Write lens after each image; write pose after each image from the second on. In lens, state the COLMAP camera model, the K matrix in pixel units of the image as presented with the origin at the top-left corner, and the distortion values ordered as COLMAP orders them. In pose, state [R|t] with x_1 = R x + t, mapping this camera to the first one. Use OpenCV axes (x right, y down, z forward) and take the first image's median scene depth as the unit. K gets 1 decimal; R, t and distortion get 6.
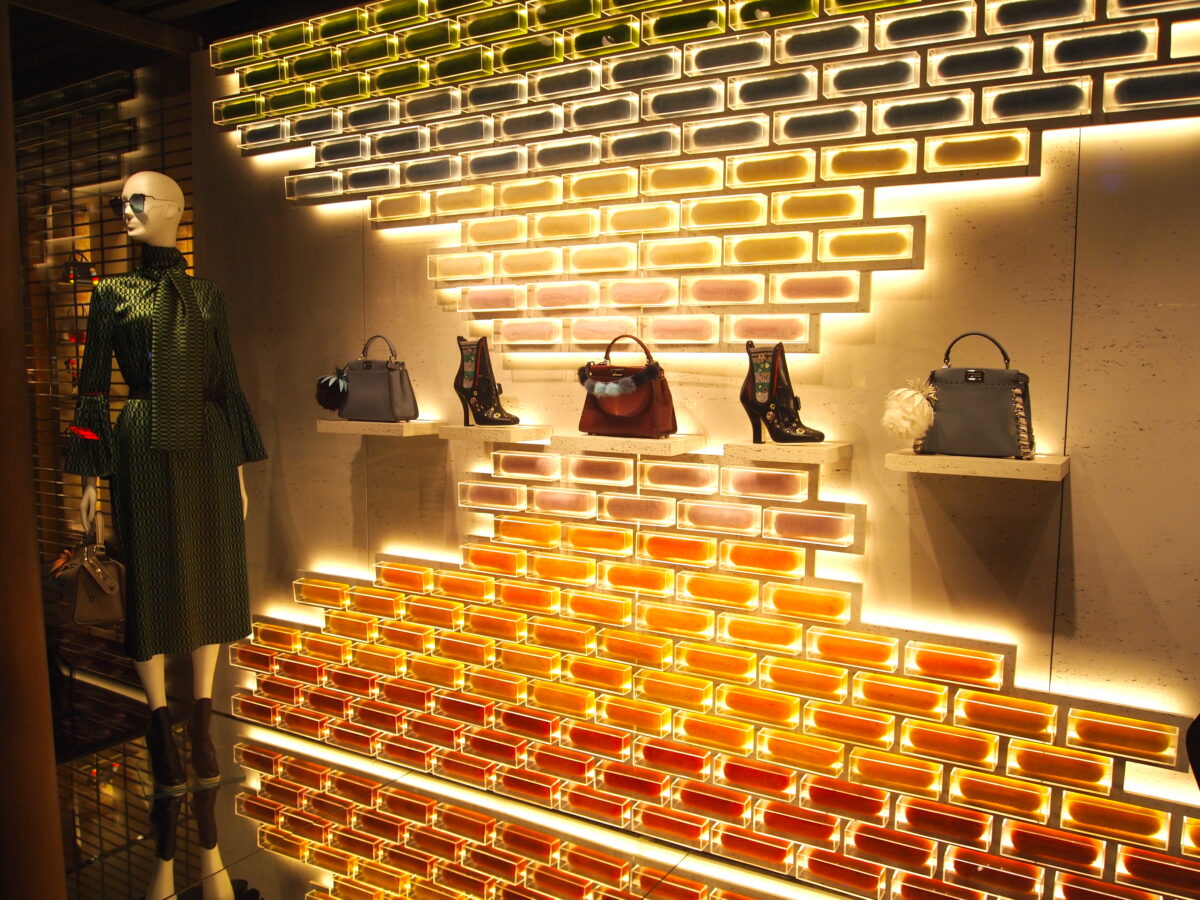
lens RADIAL K [[971.1, 0, 601.5], [0, 971.1, 444.7], [0, 0, 1]] dist [-0.013872, -0.001326]
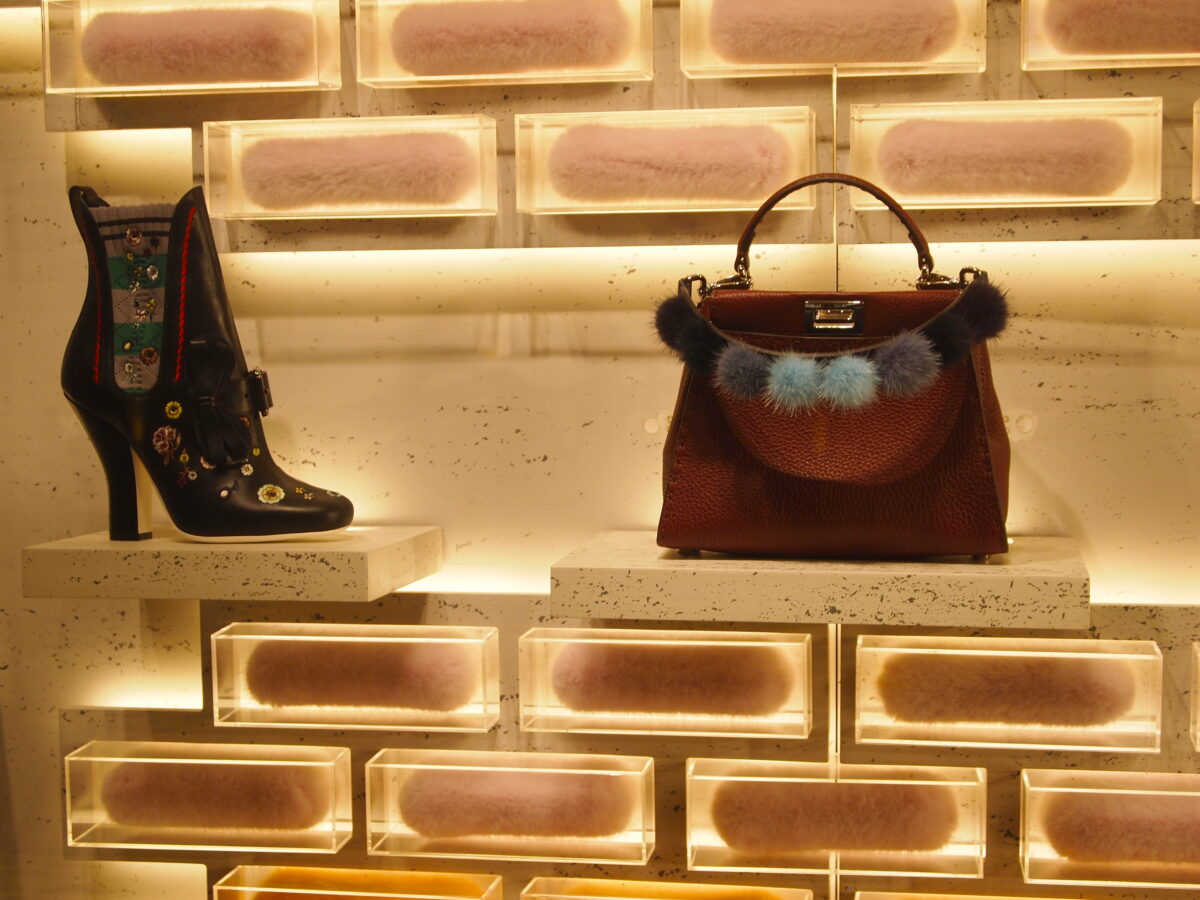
lens RADIAL K [[2114.2, 0, 599.3], [0, 2114.2, 455.0], [0, 0, 1]] dist [0.005660, 0.000000]
pose [[0.934605, -0.038832, 0.353561, -0.221220], [0.044277, 0.998992, -0.007321, -0.032251], [-0.352921, 0.022497, 0.935383, 0.444879]]
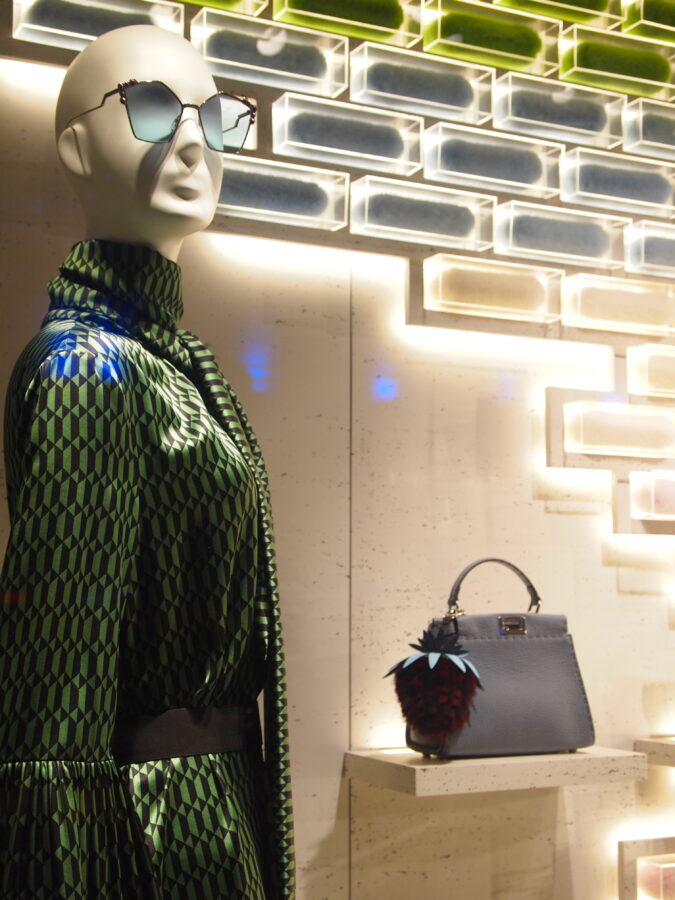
lens RADIAL K [[1426.7, 0, 337.7], [0, 1426.7, 449.5], [0, 0, 1]] dist [0.052003, 0.000000]
pose [[0.534700, 0.083457, 0.840911, -0.905707], [0.070146, 0.987293, -0.142588, -0.079674], [-0.842126, 0.135228, 0.522051, 0.769702]]
